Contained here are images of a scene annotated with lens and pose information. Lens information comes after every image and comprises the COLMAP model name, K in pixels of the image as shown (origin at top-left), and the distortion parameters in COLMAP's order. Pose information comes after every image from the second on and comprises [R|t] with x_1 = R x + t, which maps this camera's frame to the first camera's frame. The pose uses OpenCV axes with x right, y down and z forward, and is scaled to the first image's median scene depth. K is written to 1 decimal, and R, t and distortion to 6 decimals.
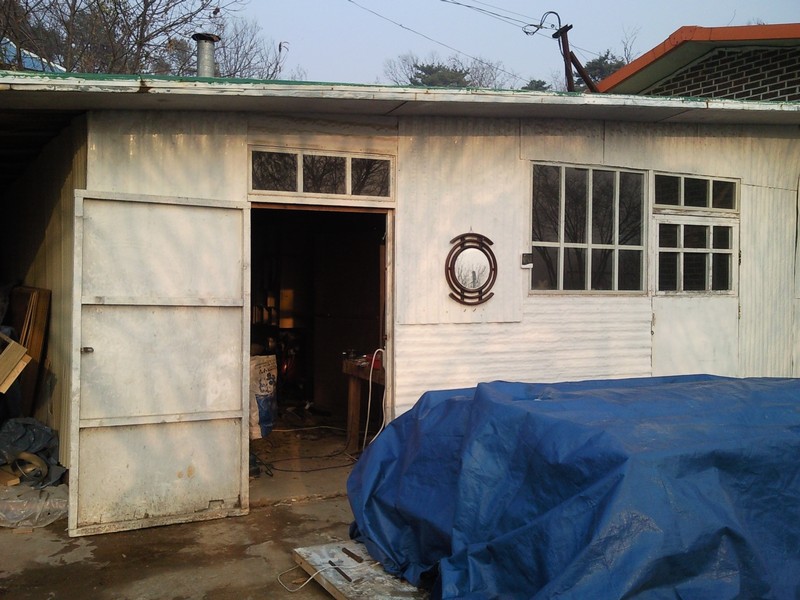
lens RADIAL K [[796.6, 0, 401.3], [0, 796.6, 299.2], [0, 0, 1]] dist [-0.003384, 0.000000]
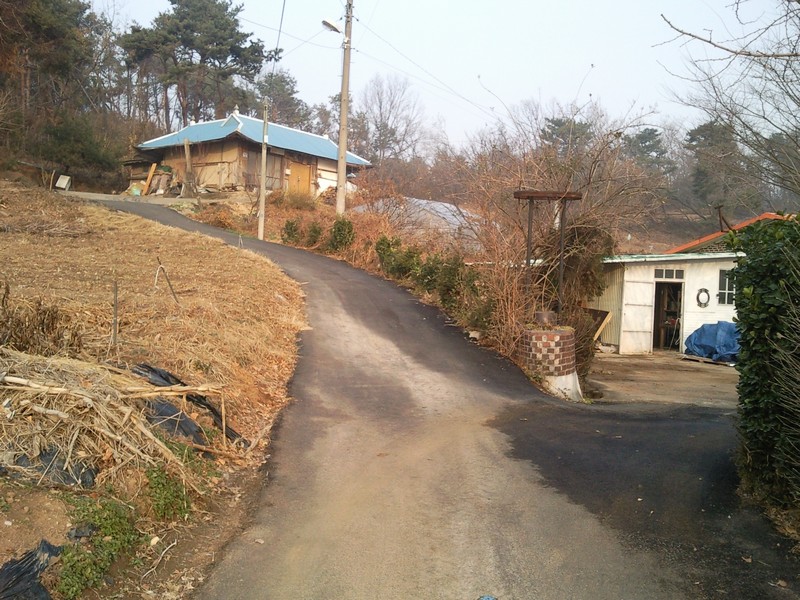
lens RADIAL K [[796.6, 0, 407.6], [0, 796.6, 305.6], [0, 0, 1]] dist [-0.003384, 0.000000]
pose [[0.994614, 0.024679, -0.100669, -1.089093], [-0.026188, 0.999563, -0.013691, 0.102648], [0.100287, 0.016254, 0.994826, -3.411165]]
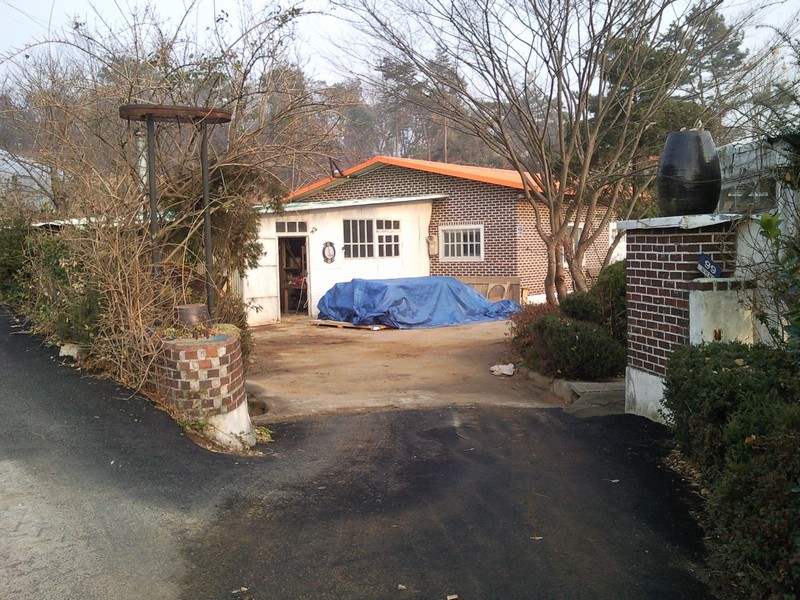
lens RADIAL K [[796.6, 0, 403.6], [0, 796.6, 314.8], [0, 0, 1]] dist [-0.003384, 0.000000]
pose [[0.915282, -0.066014, 0.397368, -1.139729], [0.043911, 0.996953, 0.064478, 0.025013], [-0.400413, -0.041567, 0.915392, -2.576654]]
